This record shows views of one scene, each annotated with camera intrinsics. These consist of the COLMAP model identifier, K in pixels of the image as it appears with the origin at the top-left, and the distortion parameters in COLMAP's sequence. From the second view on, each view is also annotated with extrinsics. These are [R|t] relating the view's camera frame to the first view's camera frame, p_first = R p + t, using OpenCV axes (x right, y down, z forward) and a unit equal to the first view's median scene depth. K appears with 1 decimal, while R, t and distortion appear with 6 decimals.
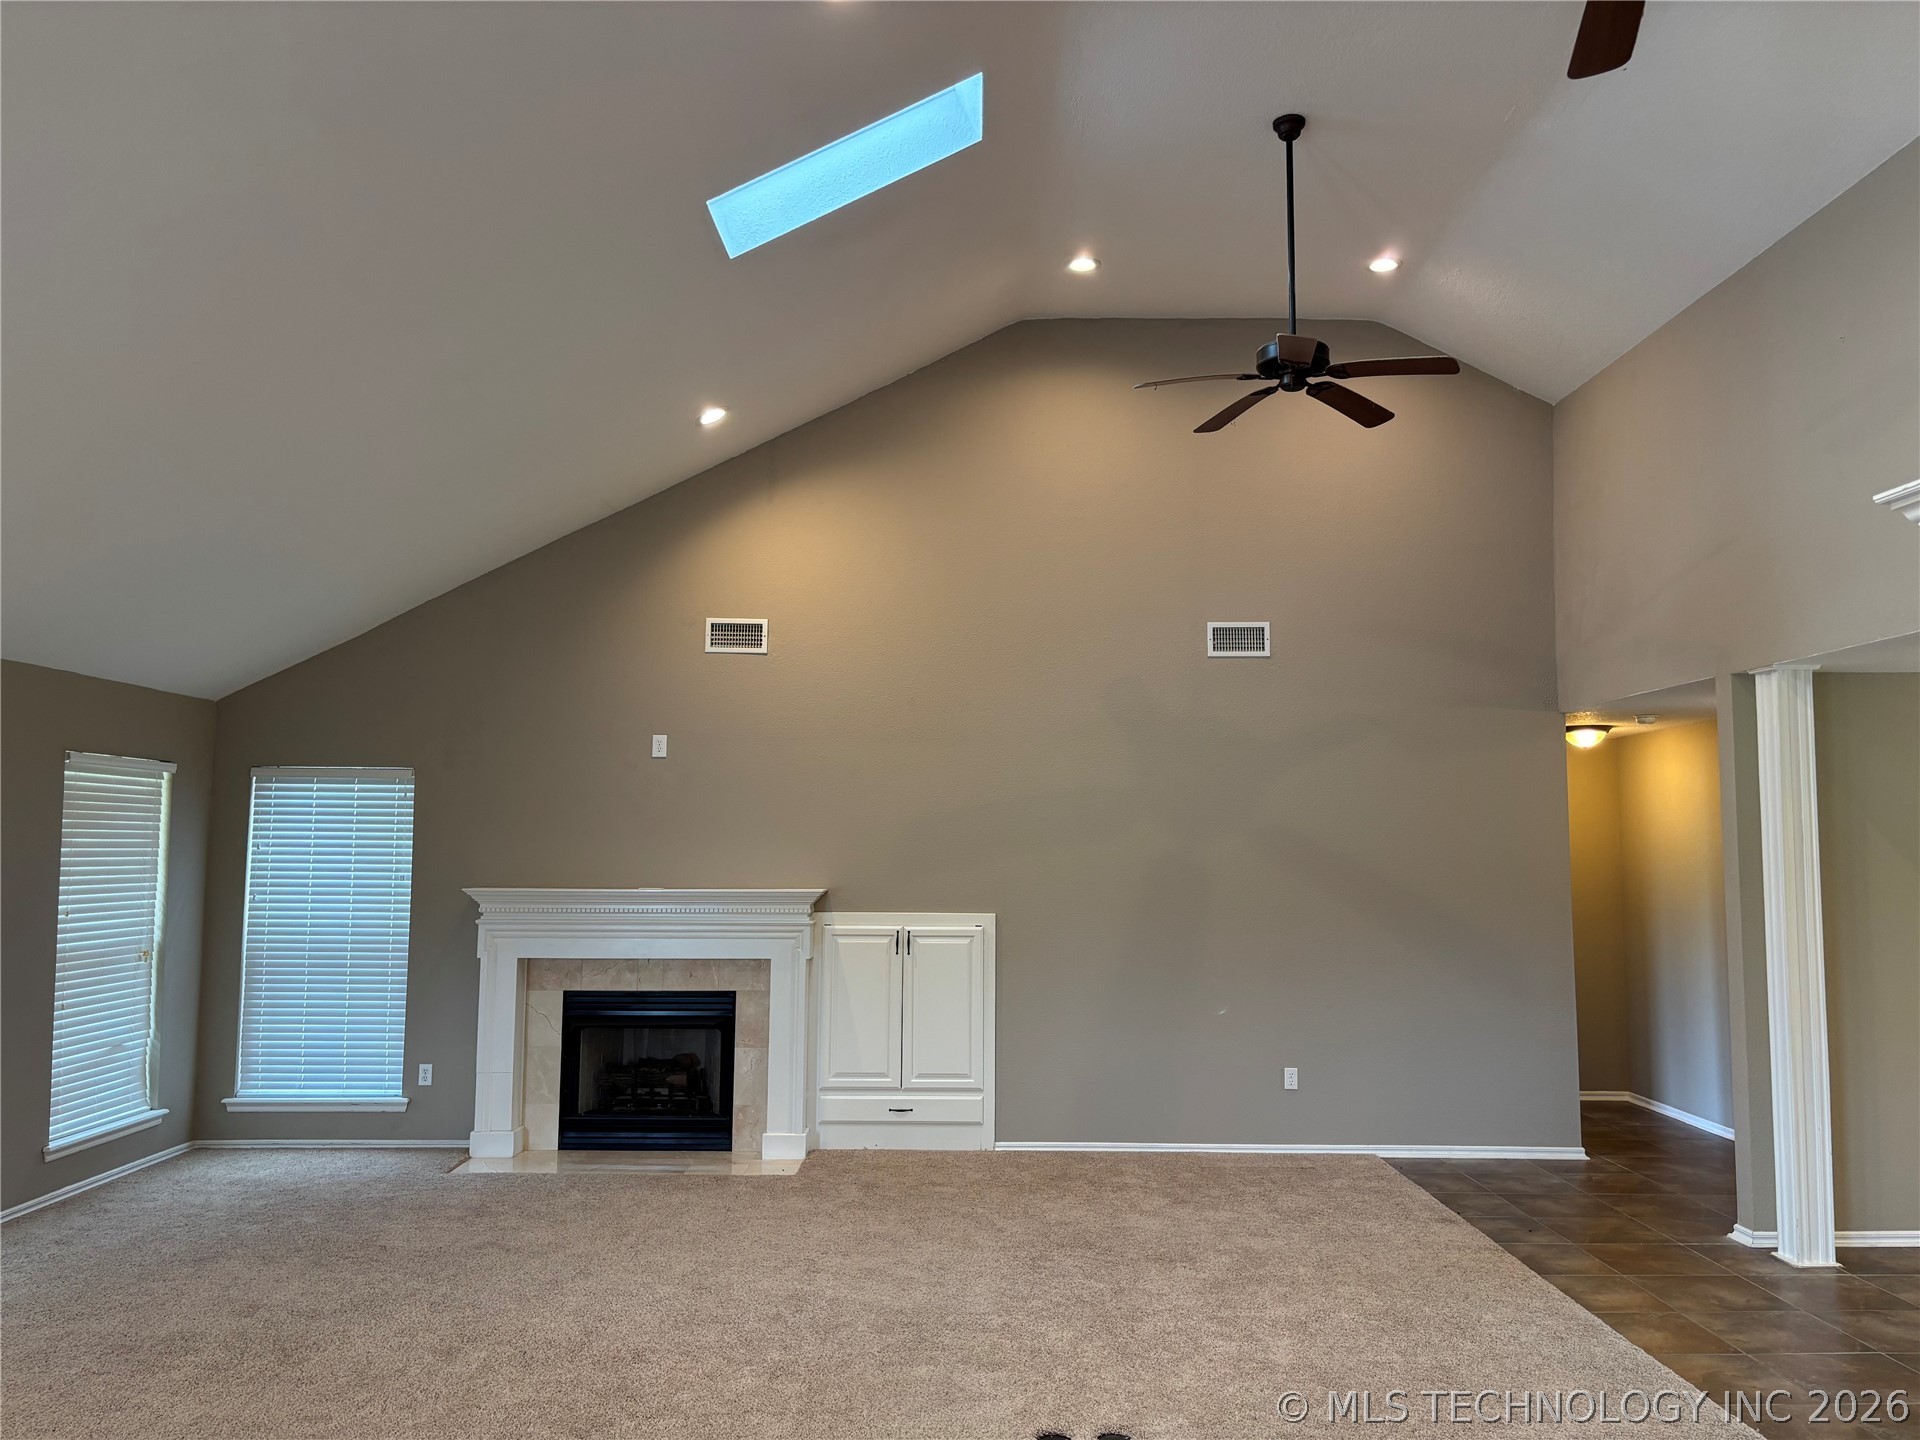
lens RADIAL K [[1456.3, 0, 959.7], [0, 1456.3, 729.0], [0, 0, 1]] dist [0.062420, -0.068039]
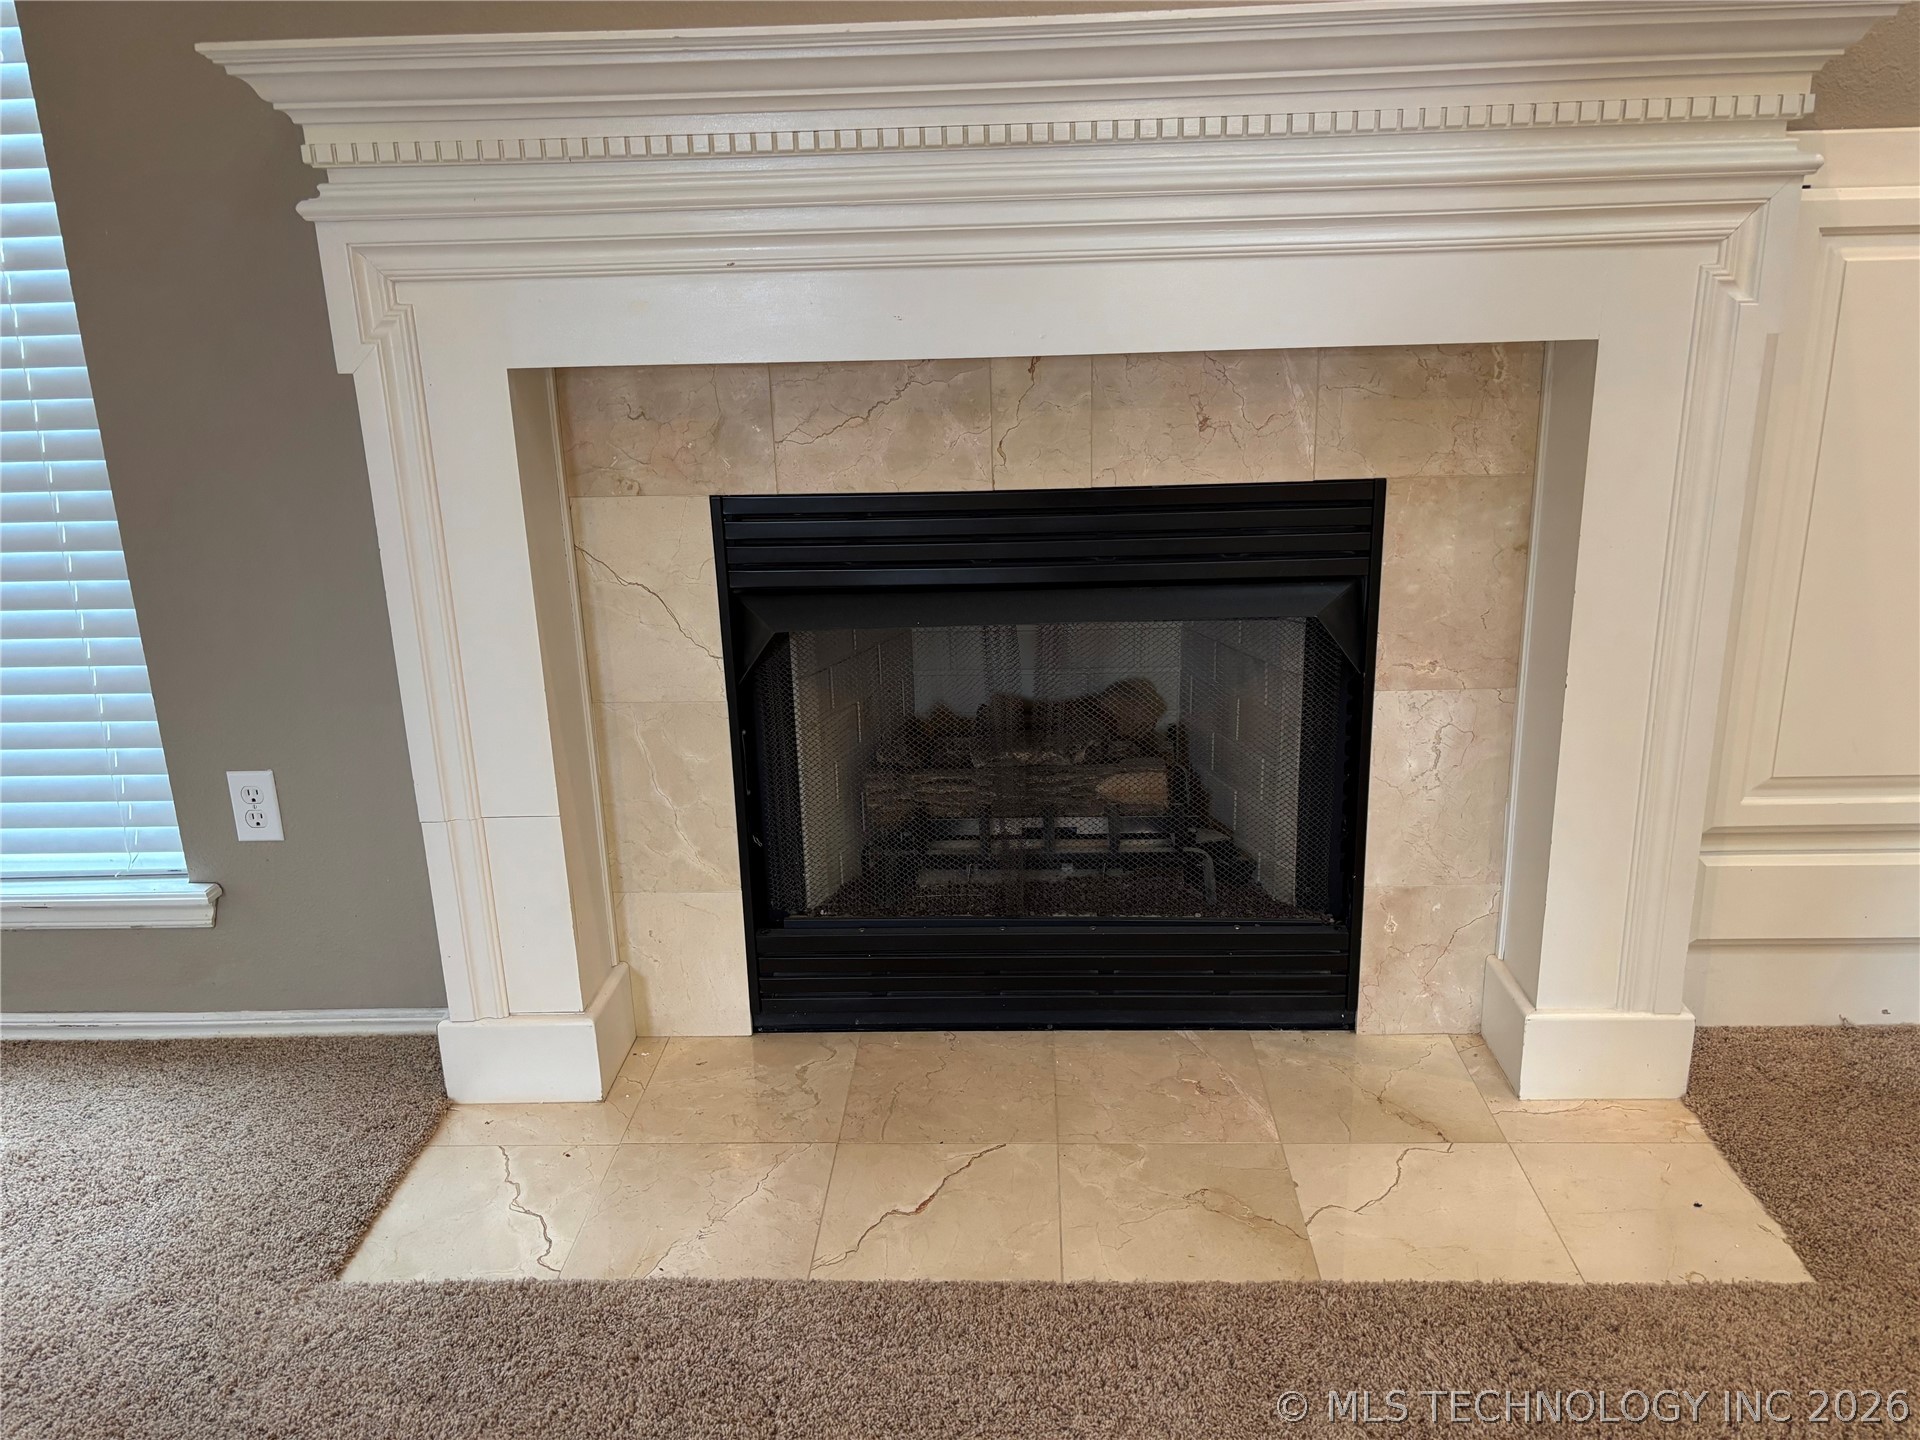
lens RADIAL K [[1456.3, 0, 959.7], [0, 1456.3, 729.0], [0, 0, 1]] dist [0.062420, -0.068039]
pose [[0.998205, -0.020739, -0.056180, -0.213972], [0.040570, 0.924239, 0.379654, 0.121170], [0.044050, -0.381251, 0.923421, 0.751783]]
